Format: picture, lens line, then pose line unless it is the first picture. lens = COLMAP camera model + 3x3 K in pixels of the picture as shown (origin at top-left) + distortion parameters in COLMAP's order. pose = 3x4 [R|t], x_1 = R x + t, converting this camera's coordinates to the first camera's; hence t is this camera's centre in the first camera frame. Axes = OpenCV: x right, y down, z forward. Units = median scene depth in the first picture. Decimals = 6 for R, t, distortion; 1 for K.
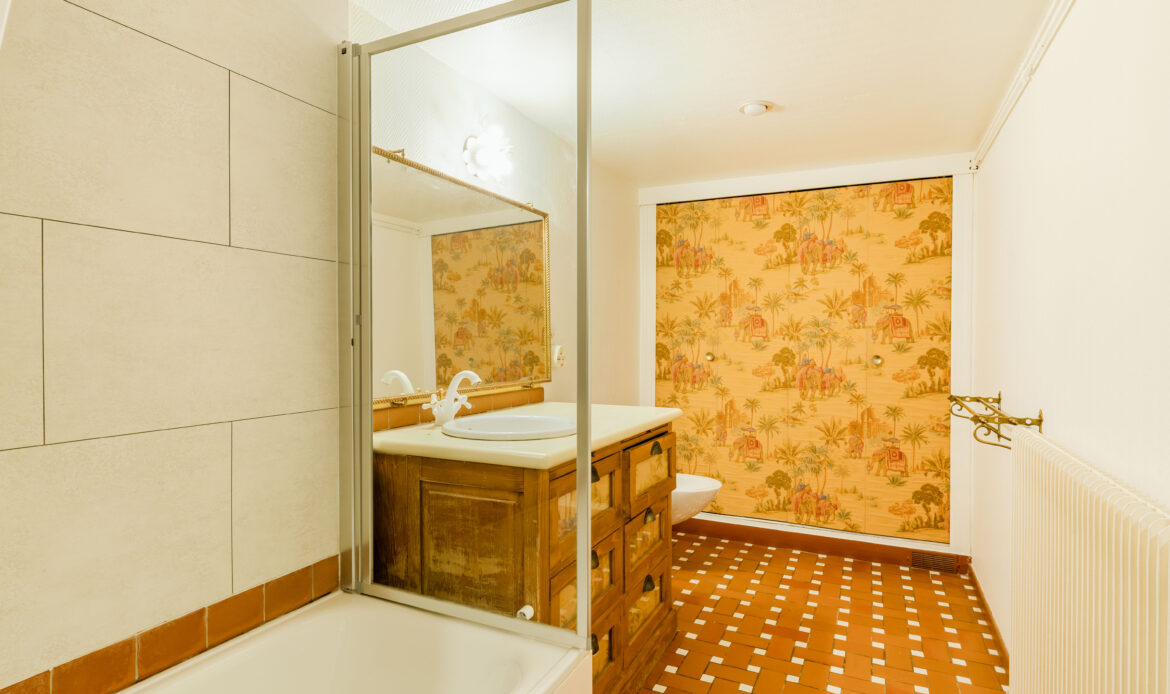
lens RADIAL K [[593.2, 0, 575.4], [0, 593.2, 335.2], [0, 0, 1]] dist [-0.010080, 0.002581]
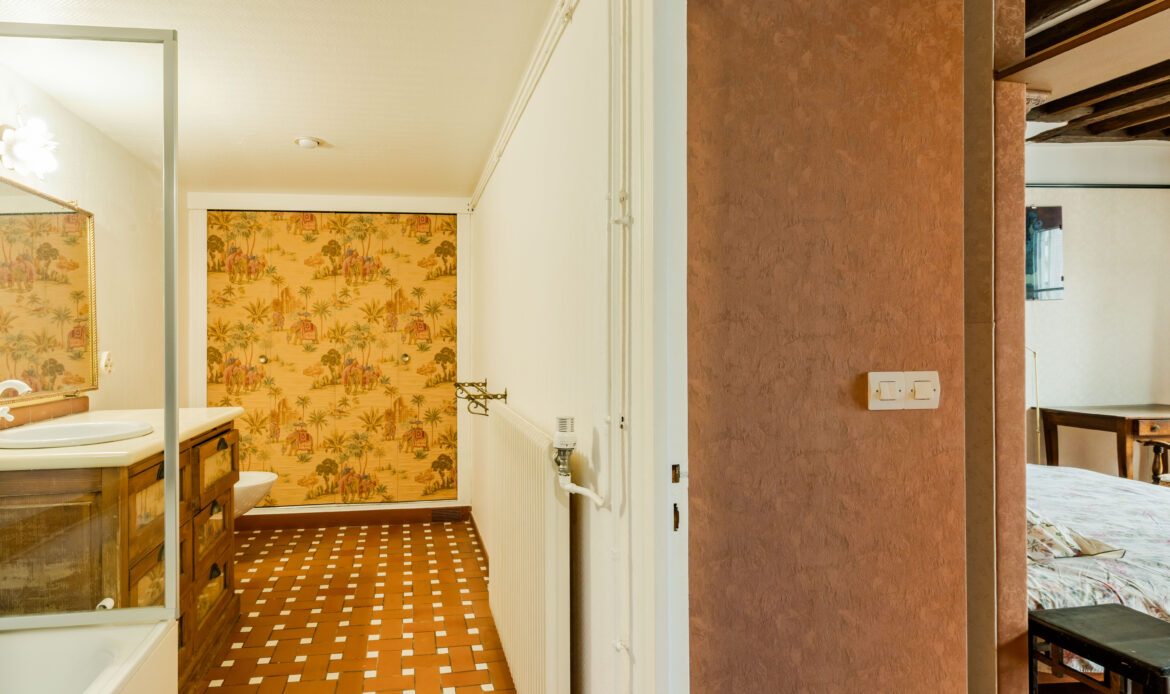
lens RADIAL K [[625.4, 0, 483.1], [0, 625.4, 327.4], [0, 0, 1]] dist [0.017872, -0.001455]
pose [[0.828931, -0.000106, 0.559351, -0.080594], [0.009179, 0.999868, -0.013414, -0.001944], [-0.559276, 0.016254, 0.828822, -0.163118]]
